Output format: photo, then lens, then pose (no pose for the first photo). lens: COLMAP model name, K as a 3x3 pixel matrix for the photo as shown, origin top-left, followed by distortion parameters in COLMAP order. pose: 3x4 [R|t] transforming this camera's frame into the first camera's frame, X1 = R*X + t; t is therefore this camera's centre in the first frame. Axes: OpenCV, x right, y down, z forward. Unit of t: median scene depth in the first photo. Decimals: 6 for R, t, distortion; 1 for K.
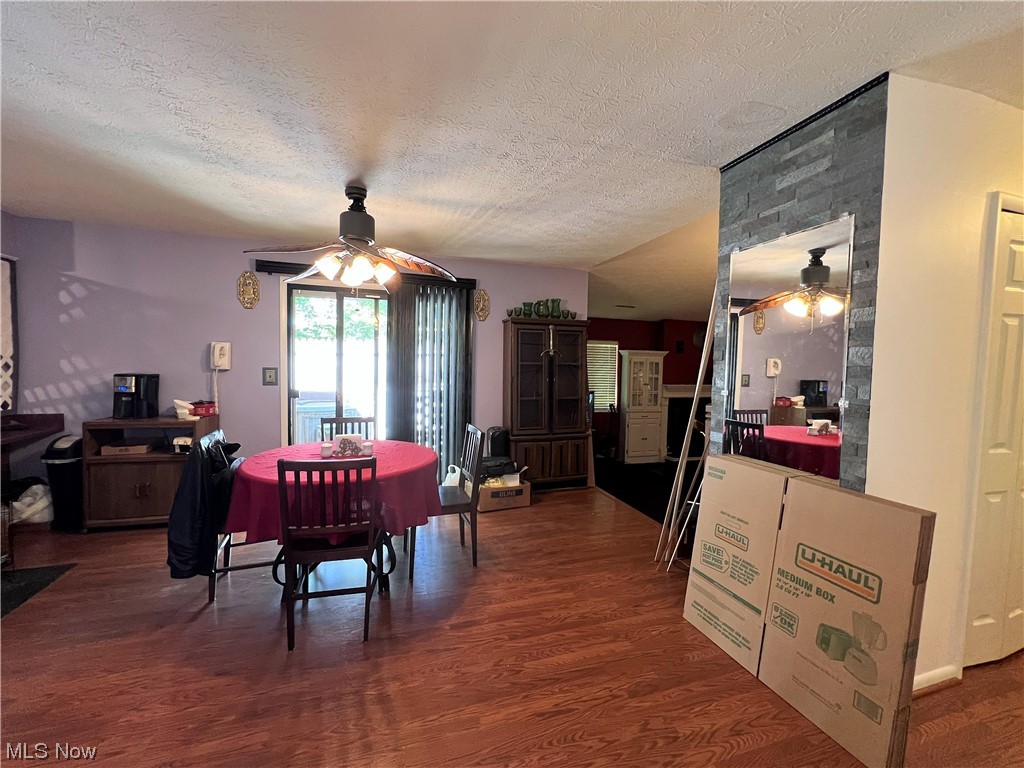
lens RADIAL K [[413.0, 0, 511.9], [0, 413.0, 384.8], [0, 0, 1]] dist [0.001289, -0.000353]
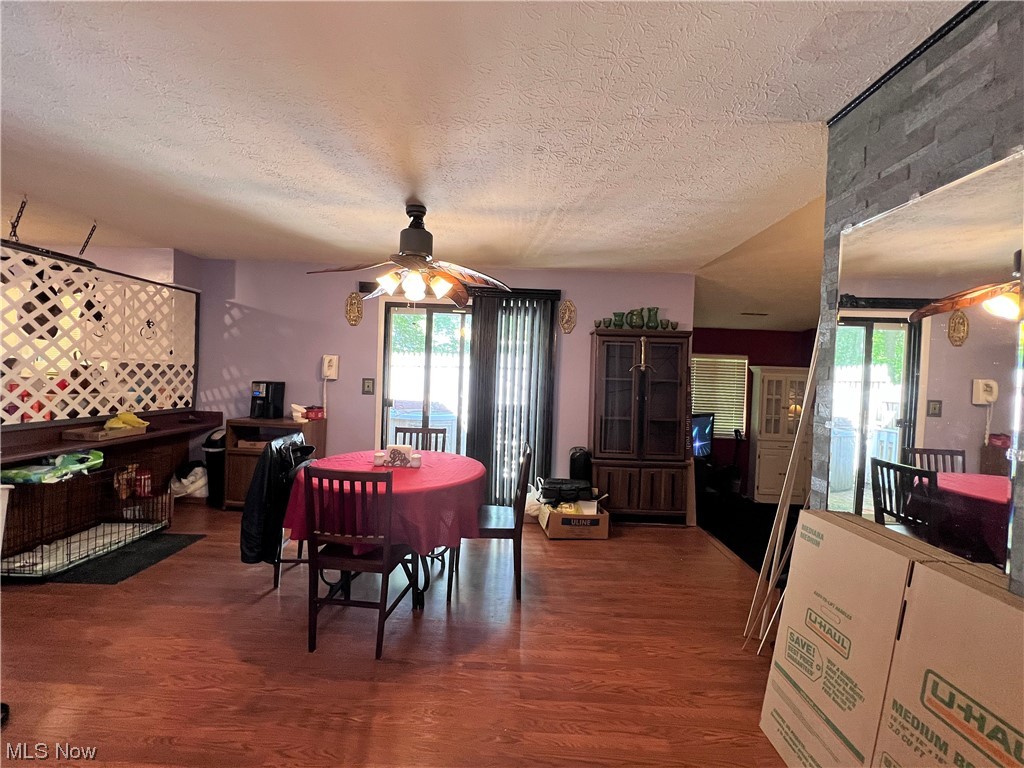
lens RADIAL K [[413.0, 0, 510.8], [0, 413.0, 384.4], [0, 0, 1]] dist [0.001289, -0.000353]
pose [[0.946413, 0.024054, -0.322061, 0.180144], [-0.035665, 0.998907, -0.030200, -0.008271], [0.320982, 0.040068, 0.946237, 0.111514]]
